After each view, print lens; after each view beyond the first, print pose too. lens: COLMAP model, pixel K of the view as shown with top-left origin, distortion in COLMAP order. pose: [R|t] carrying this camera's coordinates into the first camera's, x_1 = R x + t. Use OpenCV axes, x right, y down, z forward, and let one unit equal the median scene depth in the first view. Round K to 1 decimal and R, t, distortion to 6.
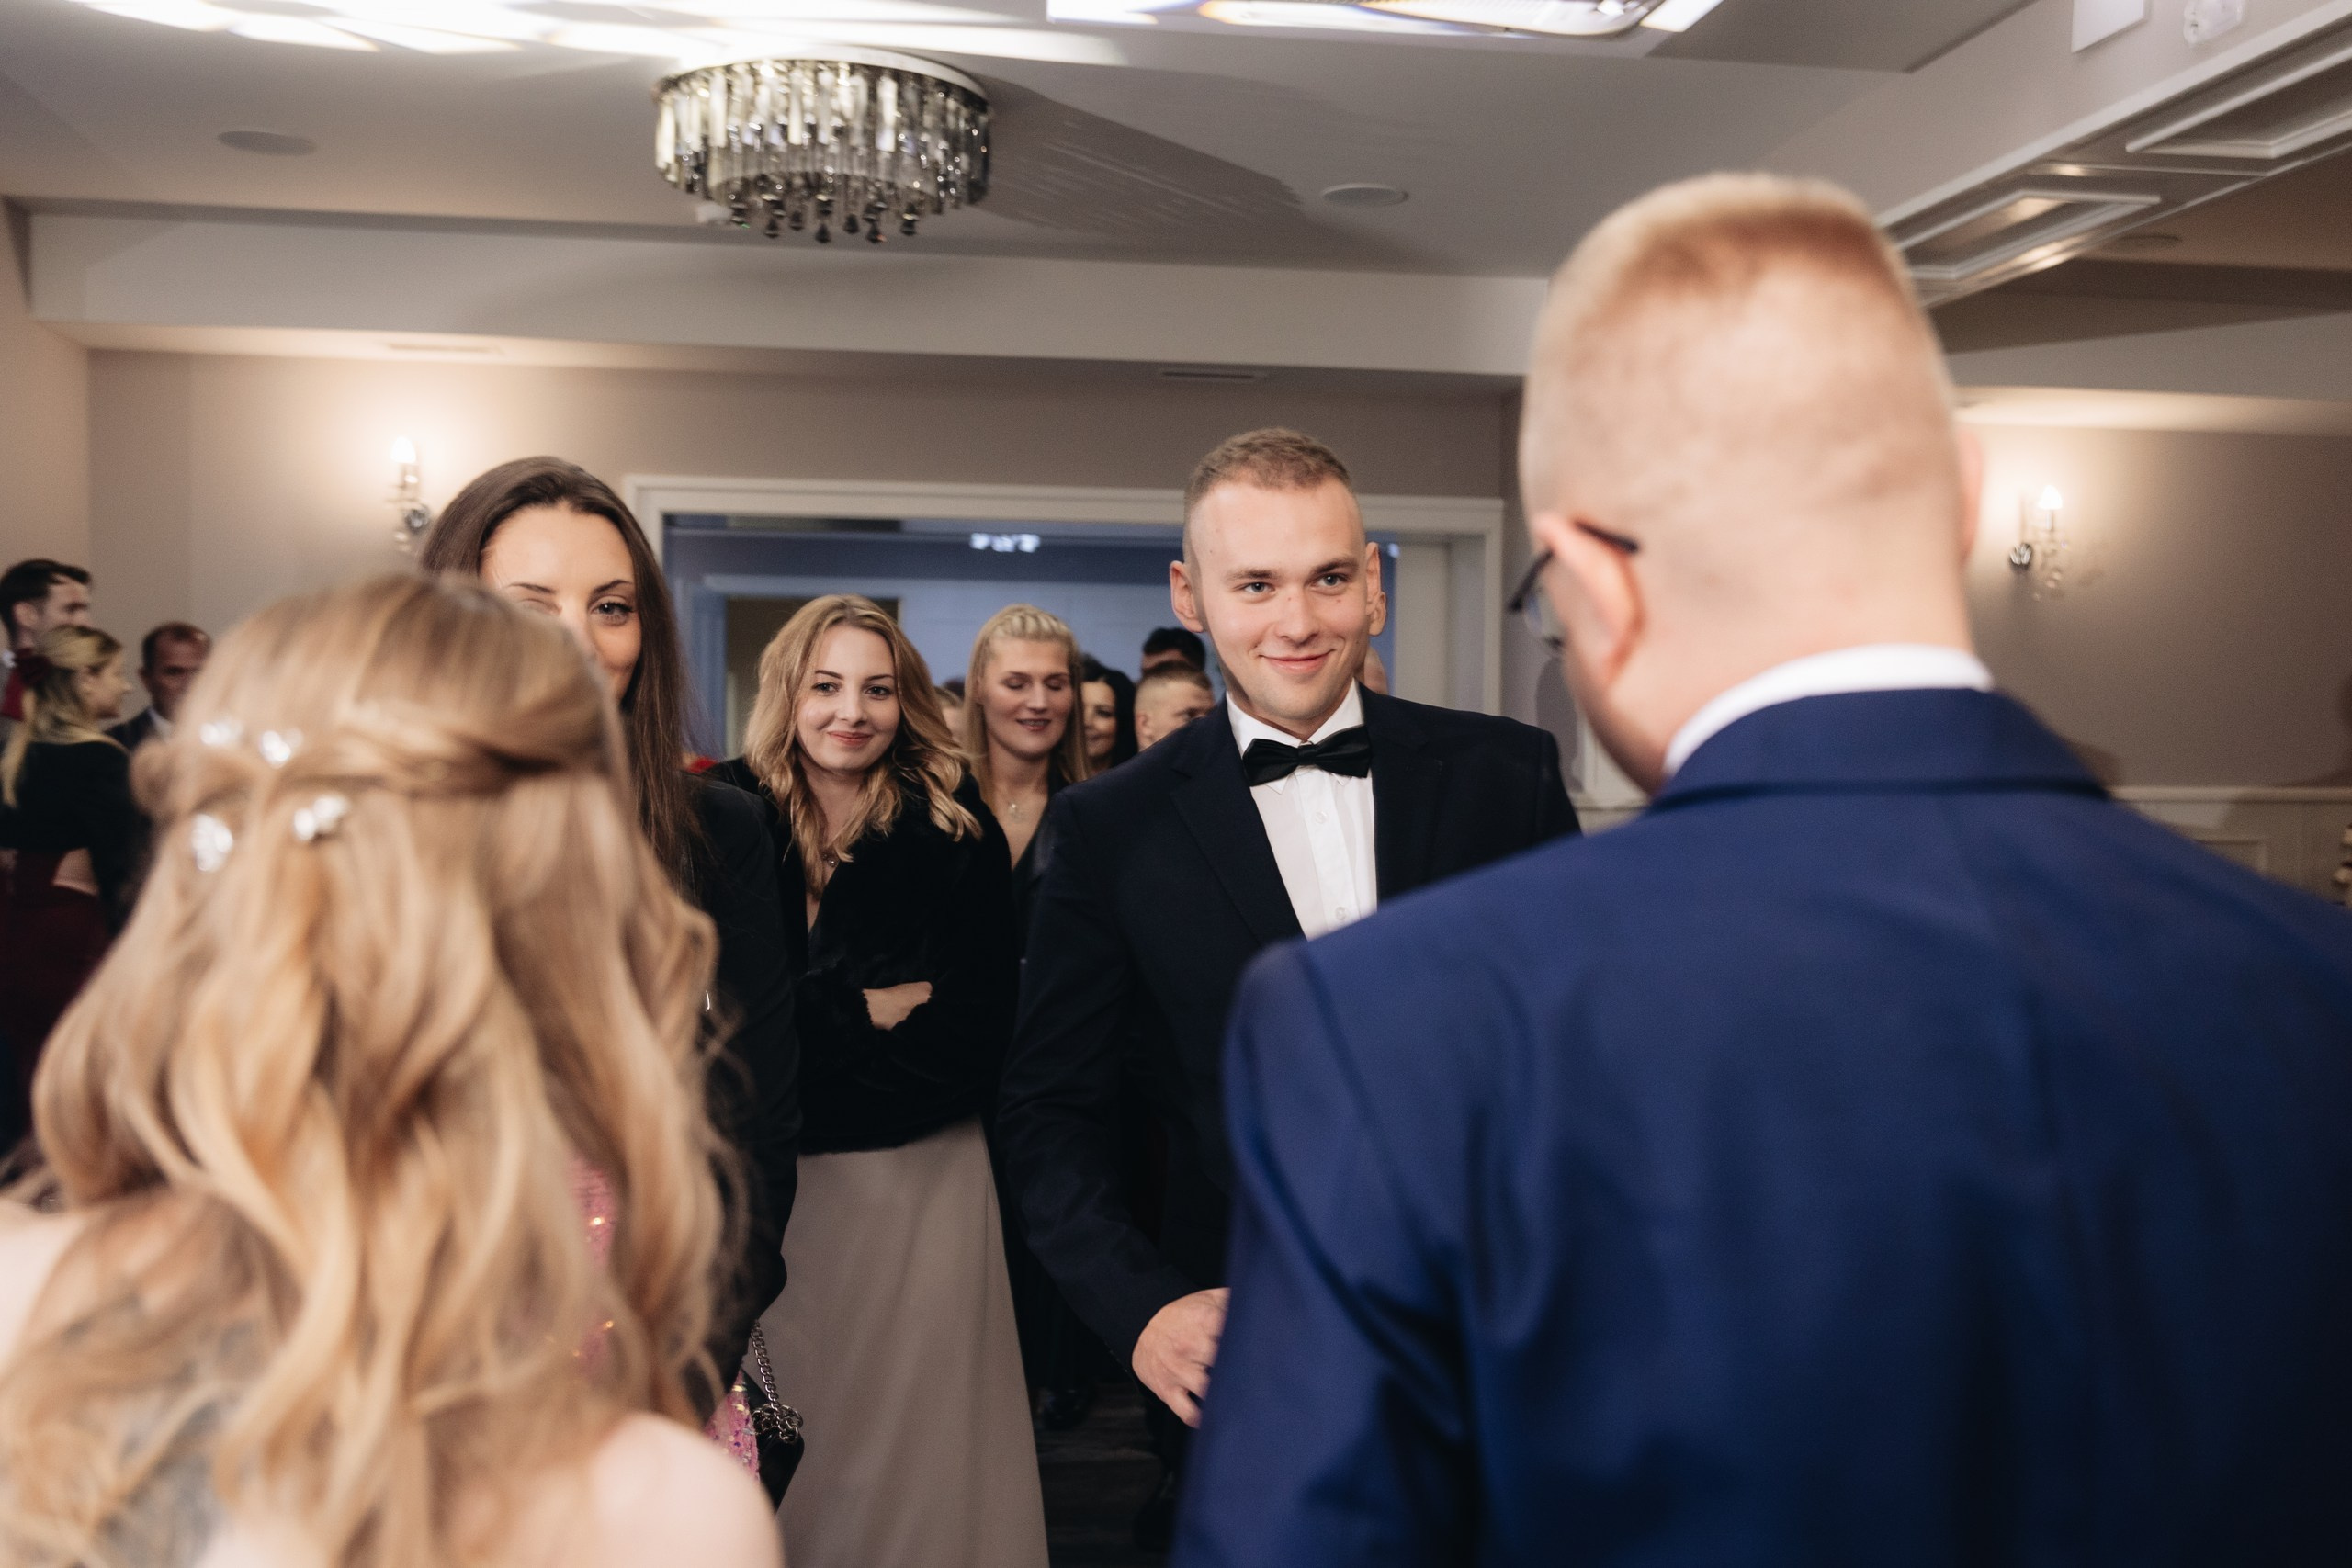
lens RADIAL K [[2297.7, 0, 1176.0], [0, 2297.7, 784.0], [0, 0, 1]] dist [0.002085, 0.010176]
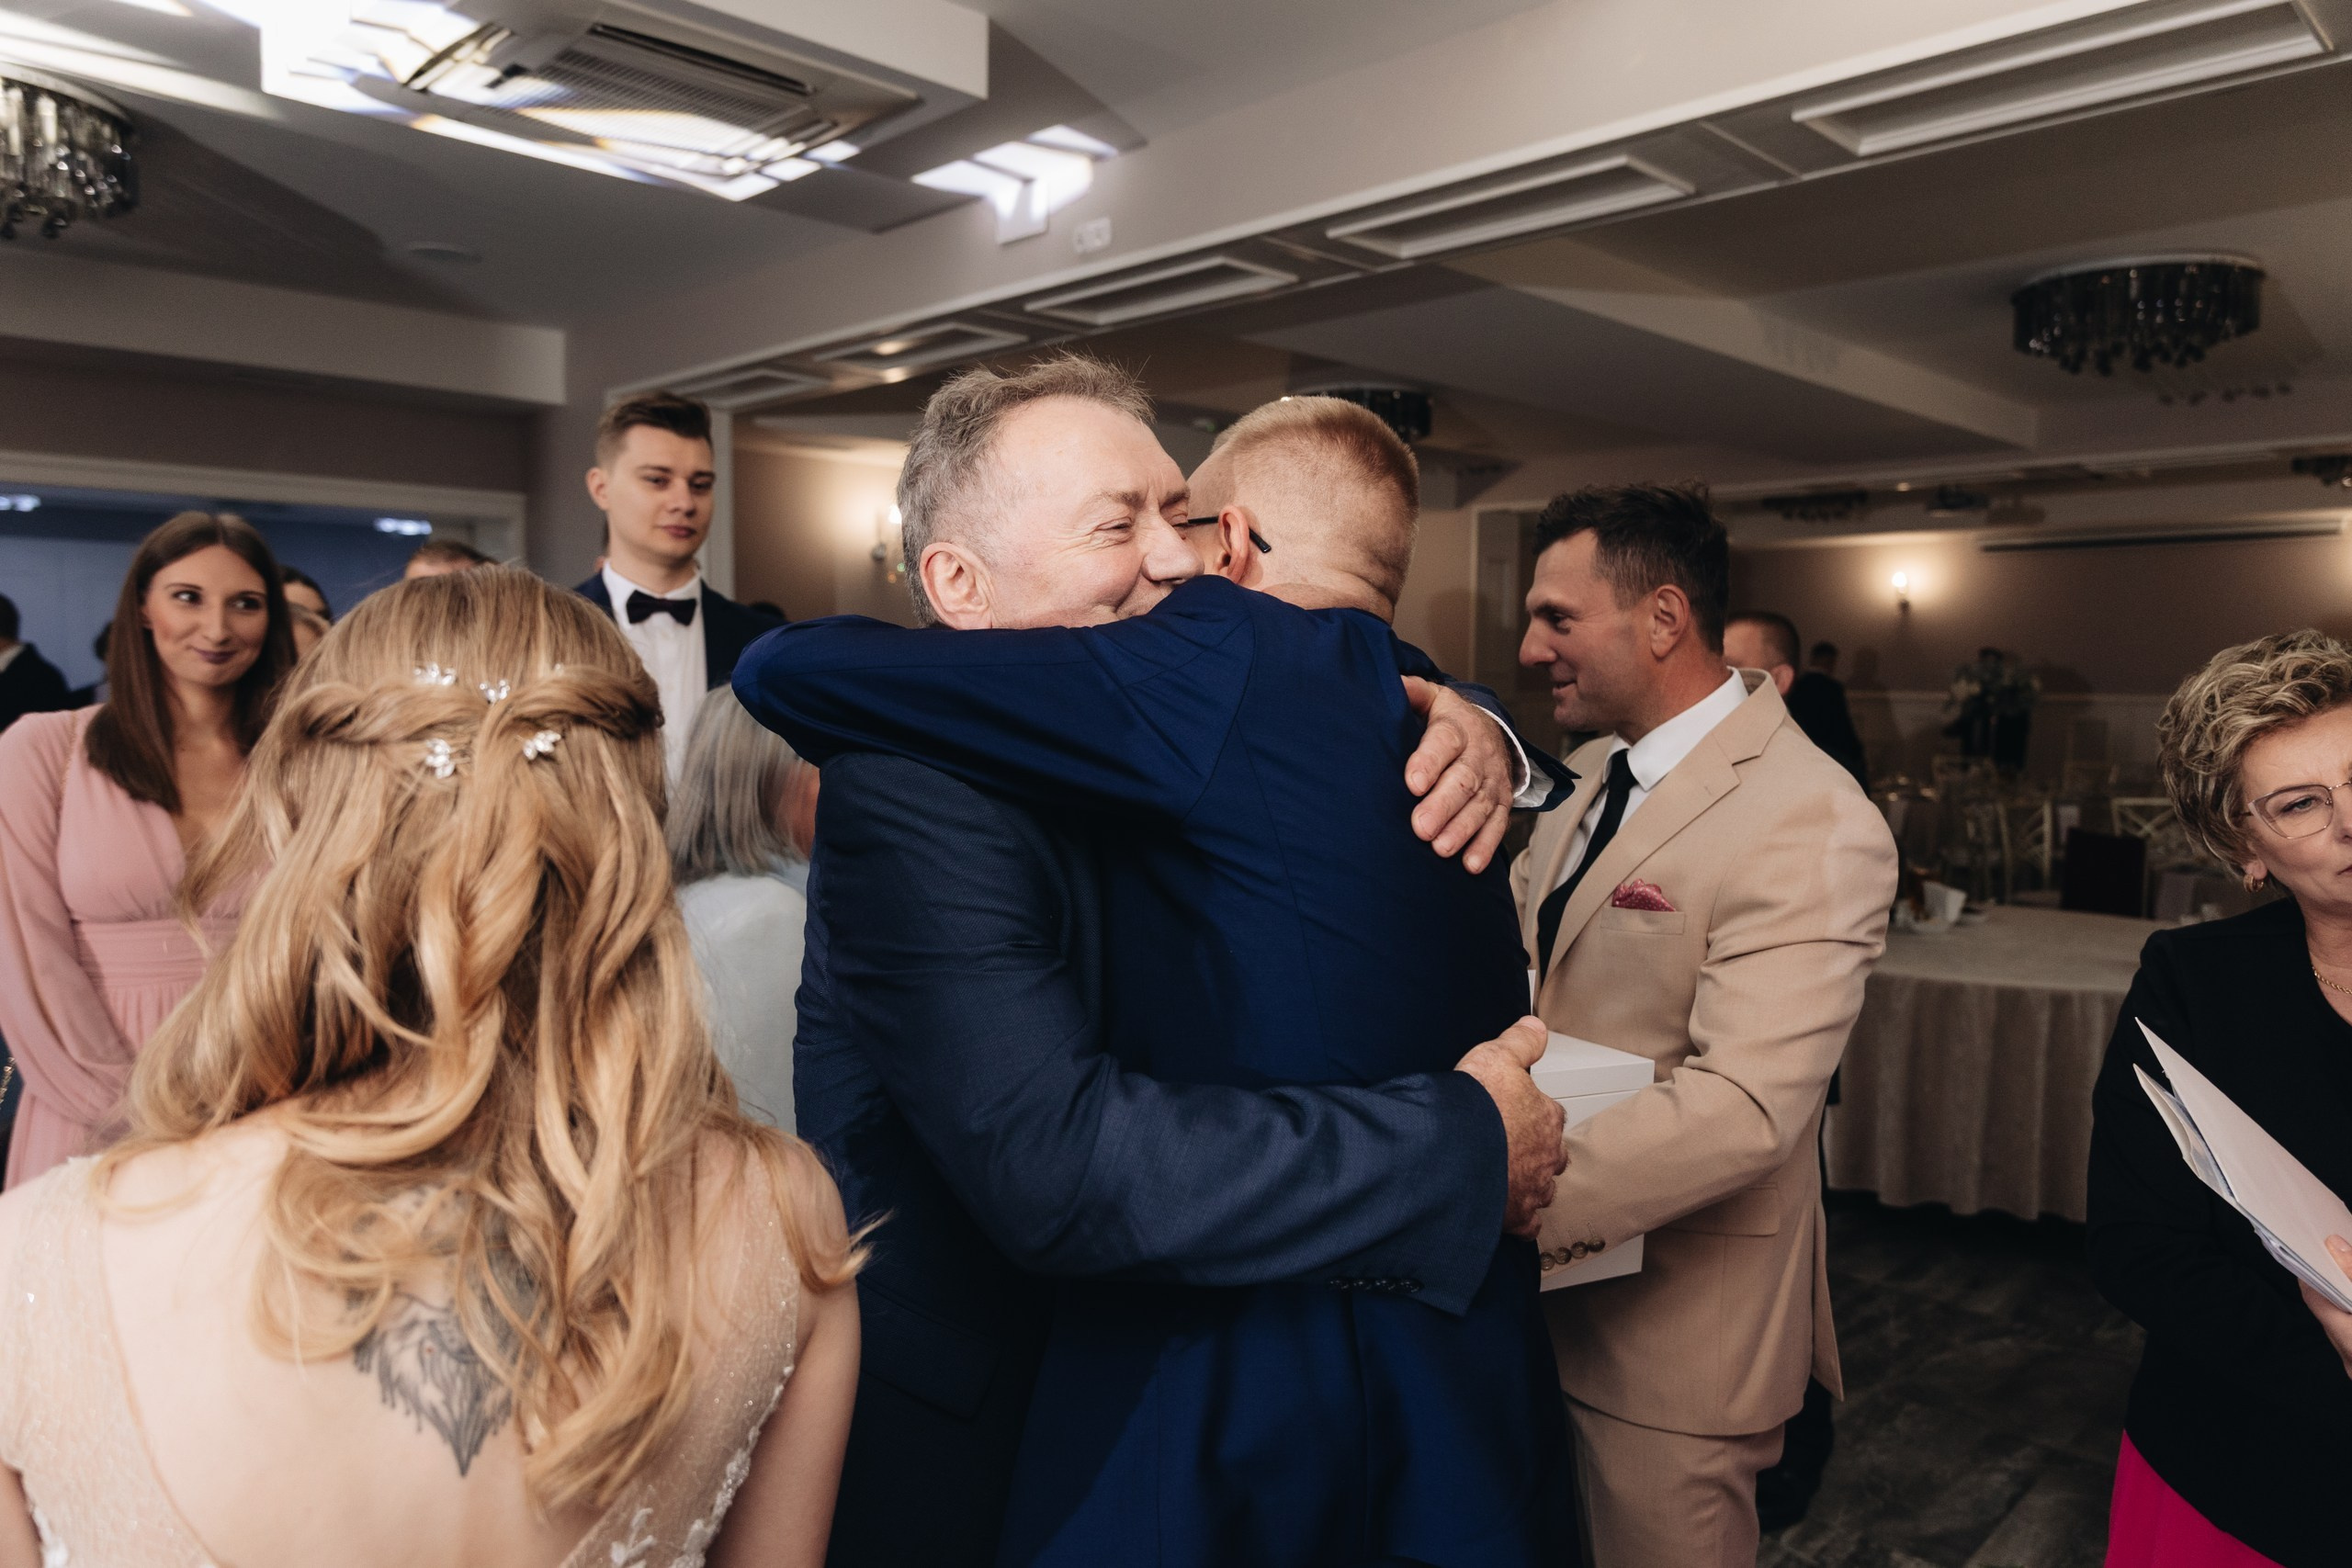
lens RADIAL K [[1640.5, 0, 1189.5], [0, 1640.5, 817.0], [0, 0, 1]] dist [-0.046952, -0.000127]
pose [[0.775460, -0.059143, 0.628620, -0.200325], [0.013054, 0.996892, 0.077688, -0.005978], [-0.631261, -0.052038, 0.773822, 0.018953]]
